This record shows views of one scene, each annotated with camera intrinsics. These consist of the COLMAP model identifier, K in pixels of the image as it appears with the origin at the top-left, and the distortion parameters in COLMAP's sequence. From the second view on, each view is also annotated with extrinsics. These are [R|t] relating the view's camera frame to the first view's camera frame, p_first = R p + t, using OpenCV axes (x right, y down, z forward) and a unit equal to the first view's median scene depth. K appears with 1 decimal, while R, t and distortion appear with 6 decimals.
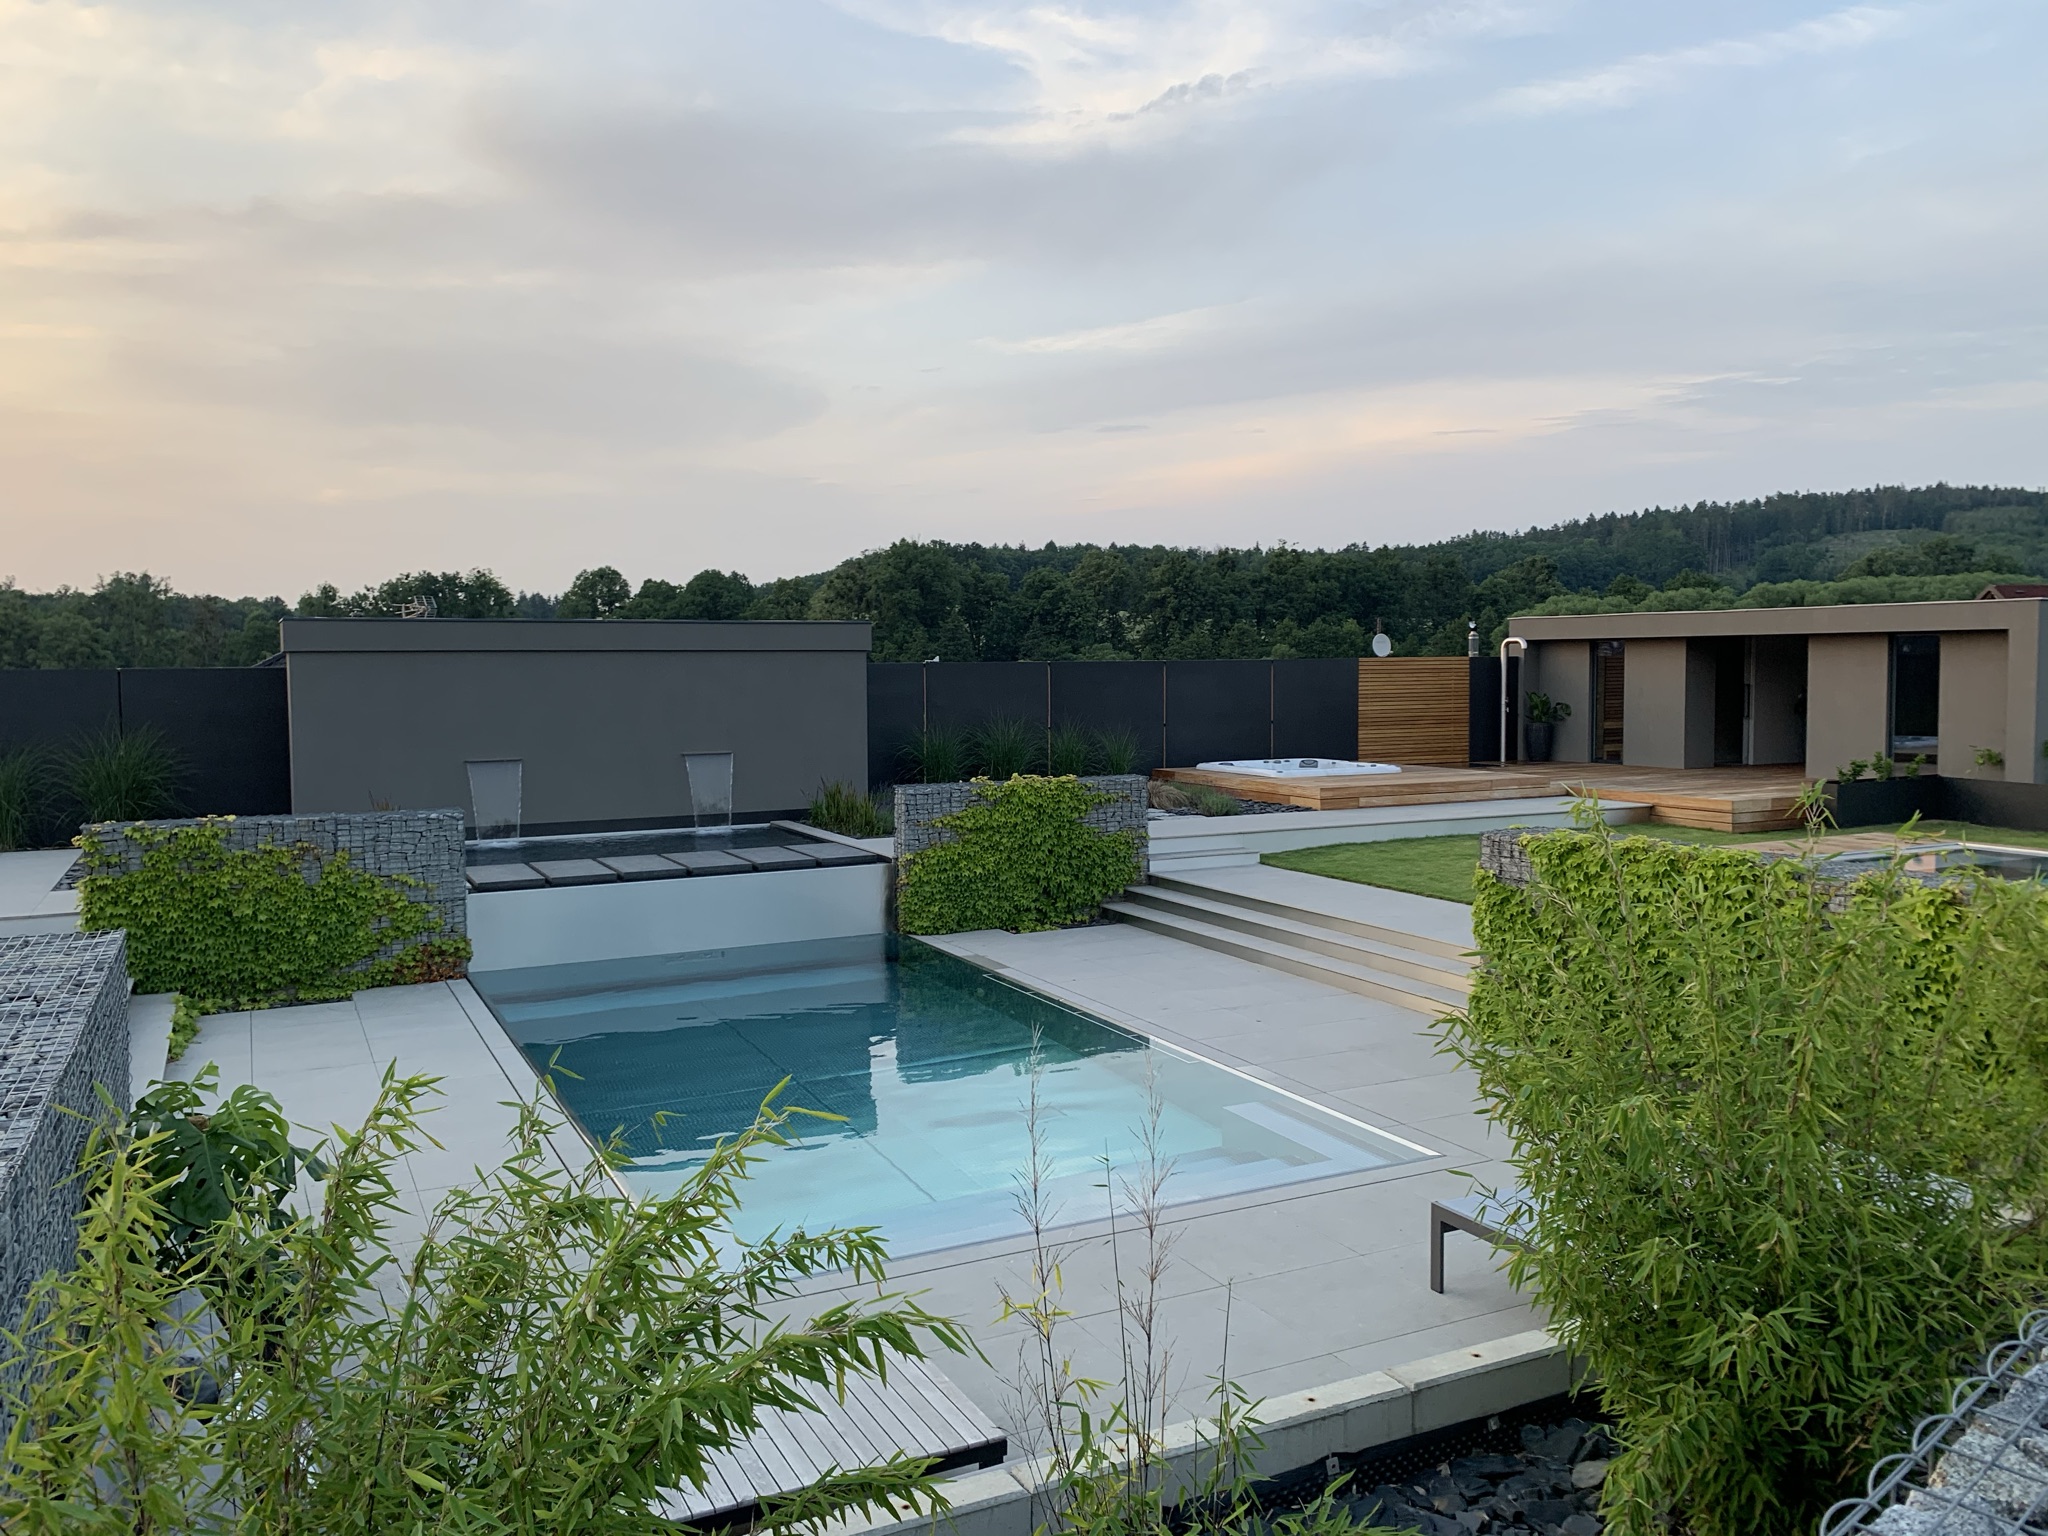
lens RADIAL K [[1549.0, 0, 1024.0], [0, 1549.0, 768.0], [0, 0, 1]] dist [0.144321, -0.214863]
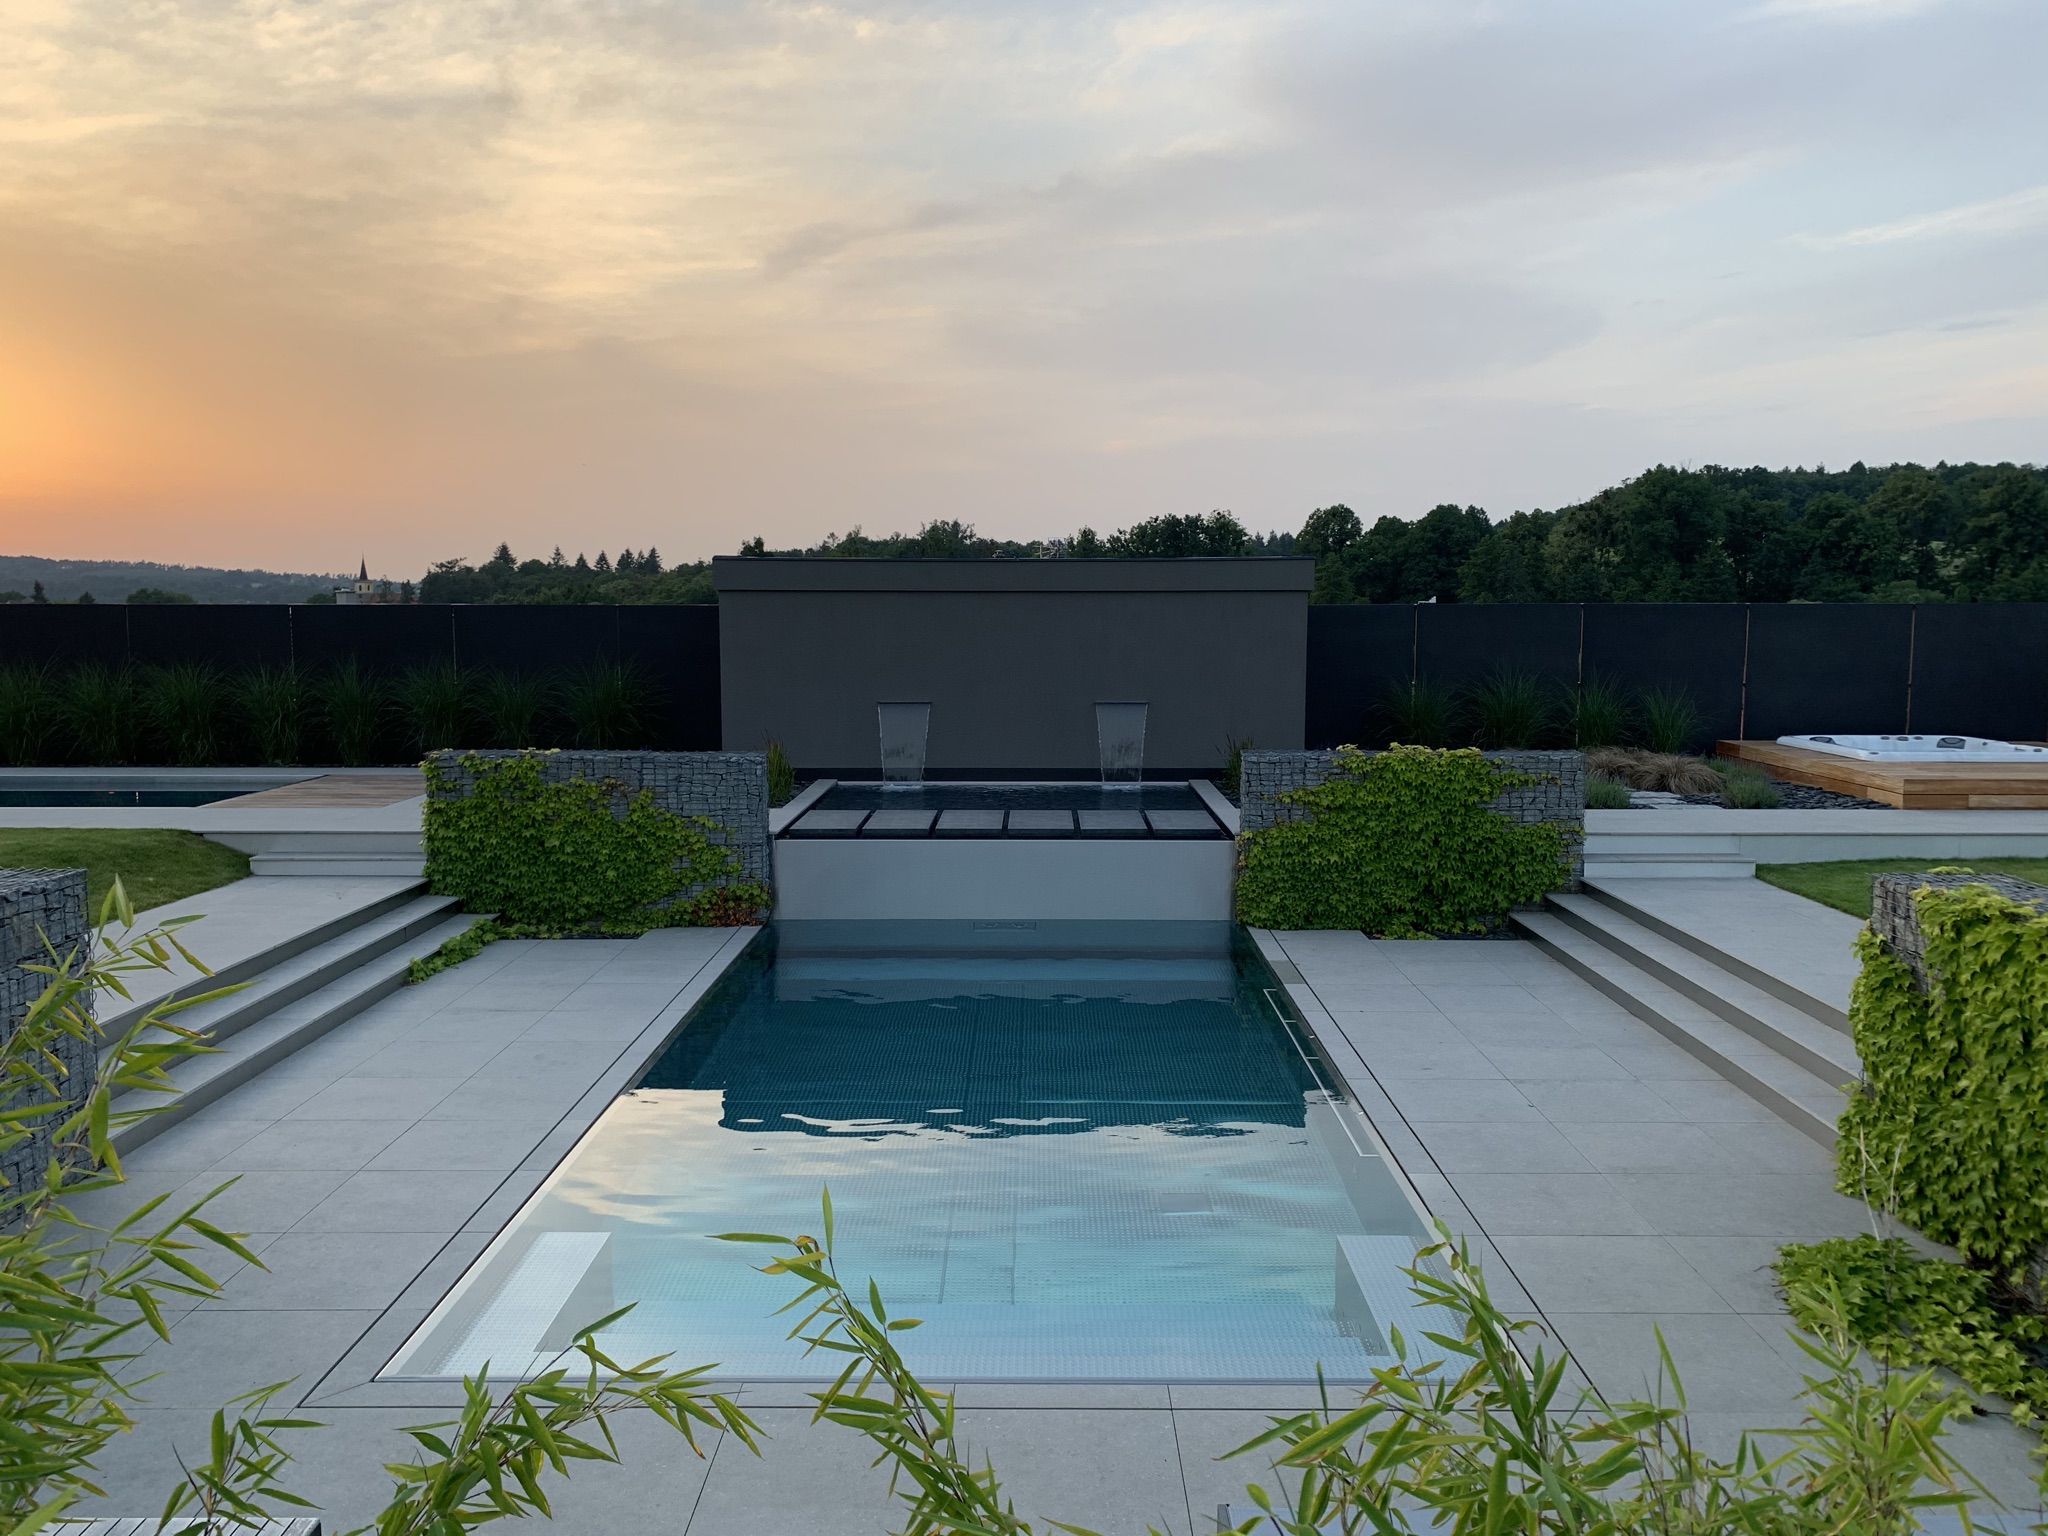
lens RADIAL K [[1559.8, 0, 1024.0], [0, 1559.8, 768.0], [0, 0, 1]] dist [0.062619, -0.078912]
pose [[0.892860, 0.056097, -0.446827, 0.151322], [-0.038660, 0.998096, 0.048056, -0.012099], [0.448672, -0.025633, 0.893329, 0.144985]]
